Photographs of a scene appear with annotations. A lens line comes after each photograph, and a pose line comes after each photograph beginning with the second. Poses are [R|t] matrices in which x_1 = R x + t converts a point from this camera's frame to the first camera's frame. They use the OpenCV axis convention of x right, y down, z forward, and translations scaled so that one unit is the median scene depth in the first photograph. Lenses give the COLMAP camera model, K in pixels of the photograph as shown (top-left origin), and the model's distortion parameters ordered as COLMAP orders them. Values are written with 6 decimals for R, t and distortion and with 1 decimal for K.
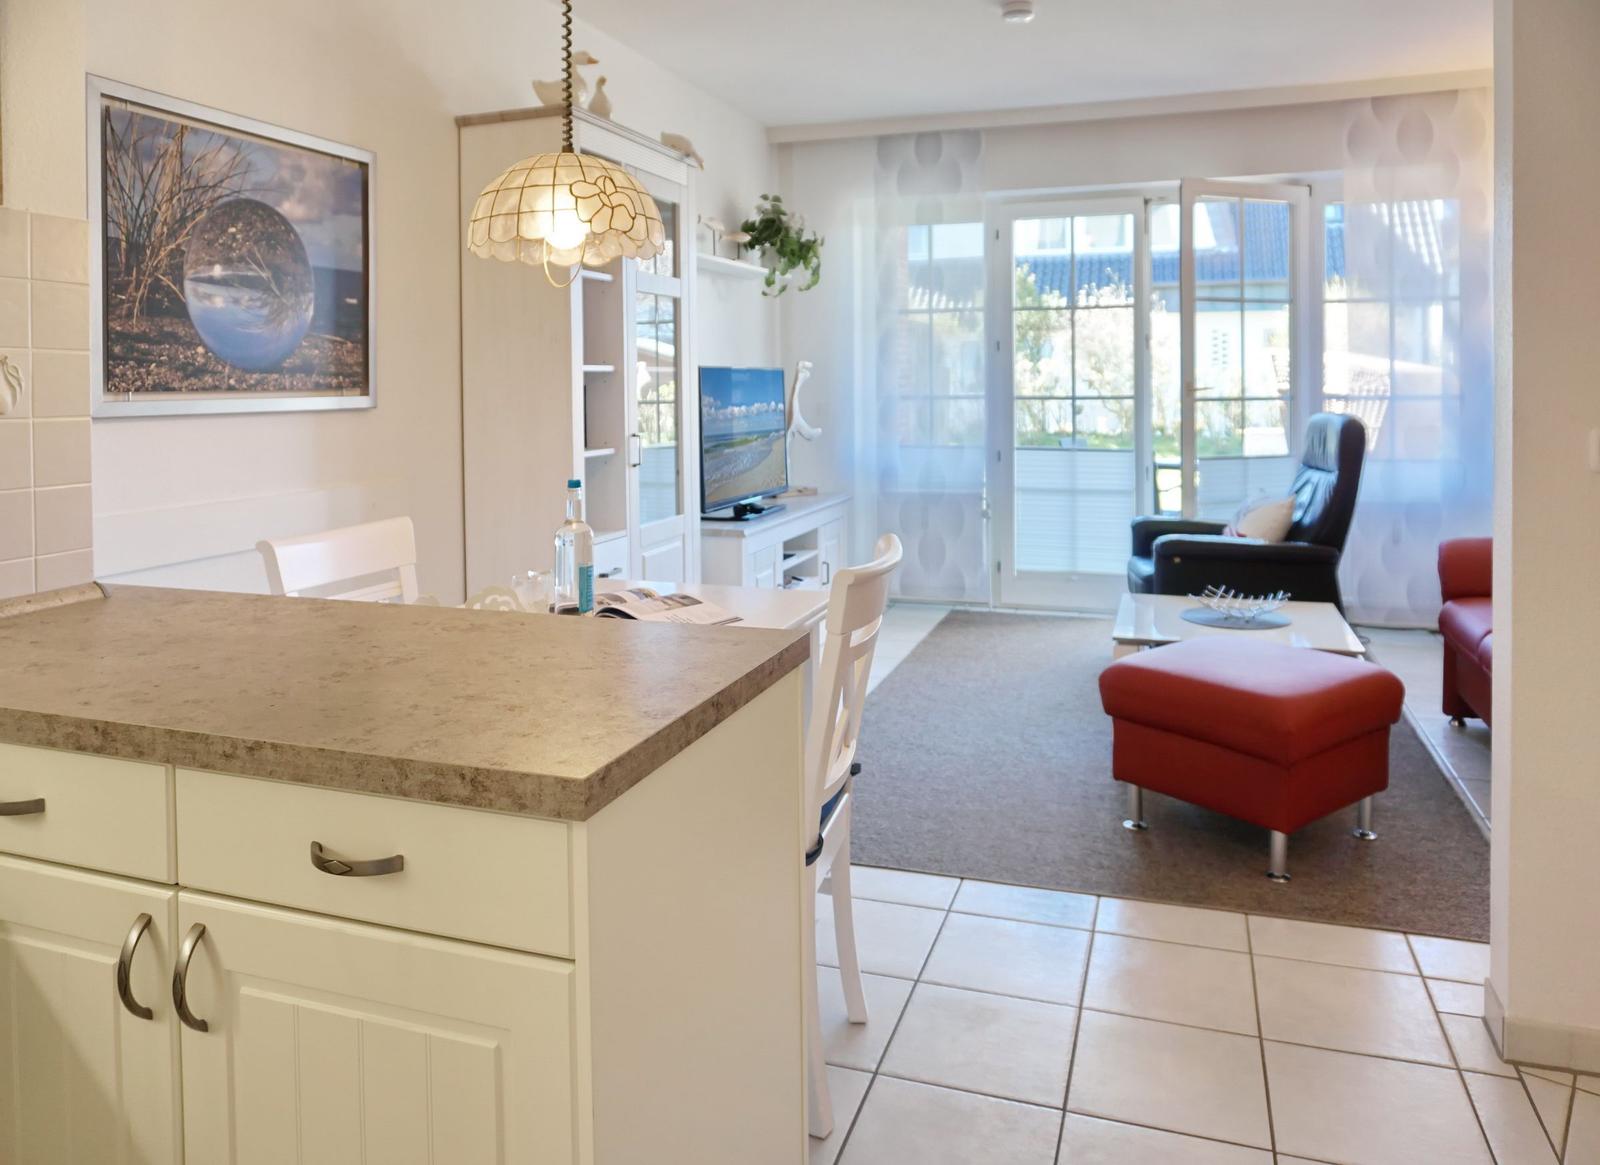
lens RADIAL K [[1099.7, 0, 799.8], [0, 1099.7, 492.8], [0, 0, 1]] dist [-0.000295, 0.002663]
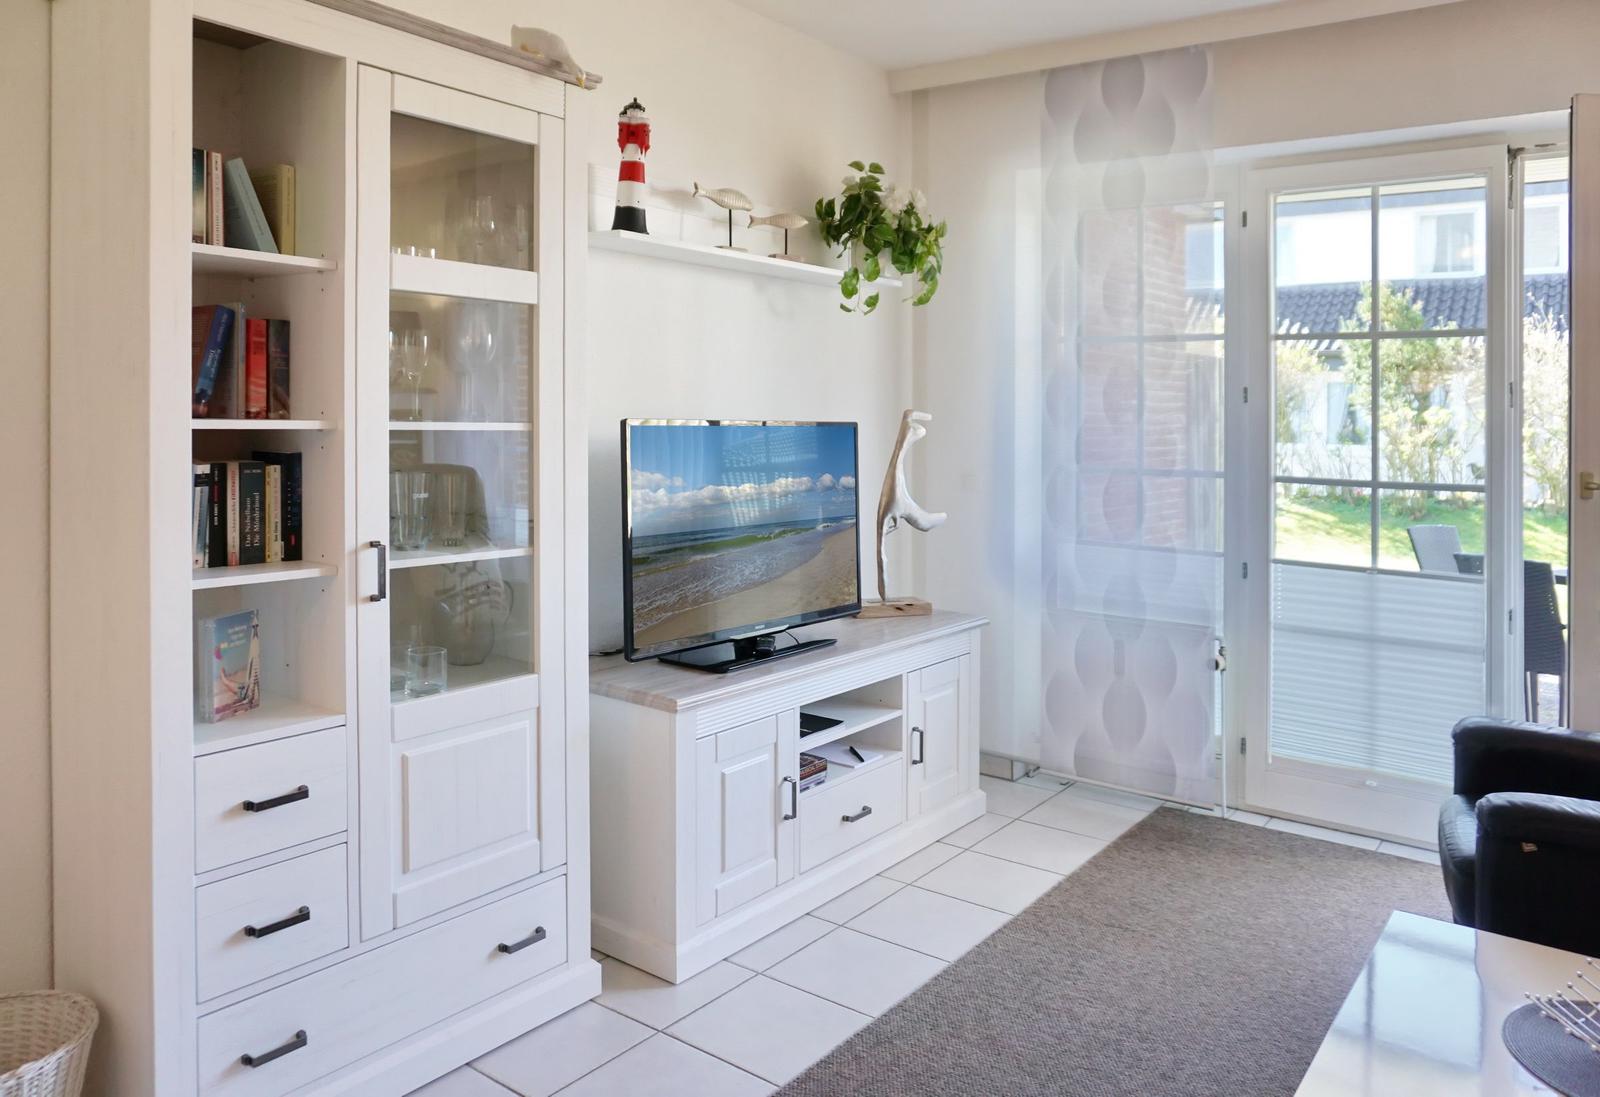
lens RADIAL K [[1123.0, 0, 796.5], [0, 1123.0, 456.6], [0, 0, 1]] dist [-0.025392, 0.004295]
pose [[0.946821, 0.044103, -0.318723, 0.152108], [-0.063831, 0.996620, -0.051715, -0.053248], [0.315365, 0.069309, 0.946436, 0.344126]]
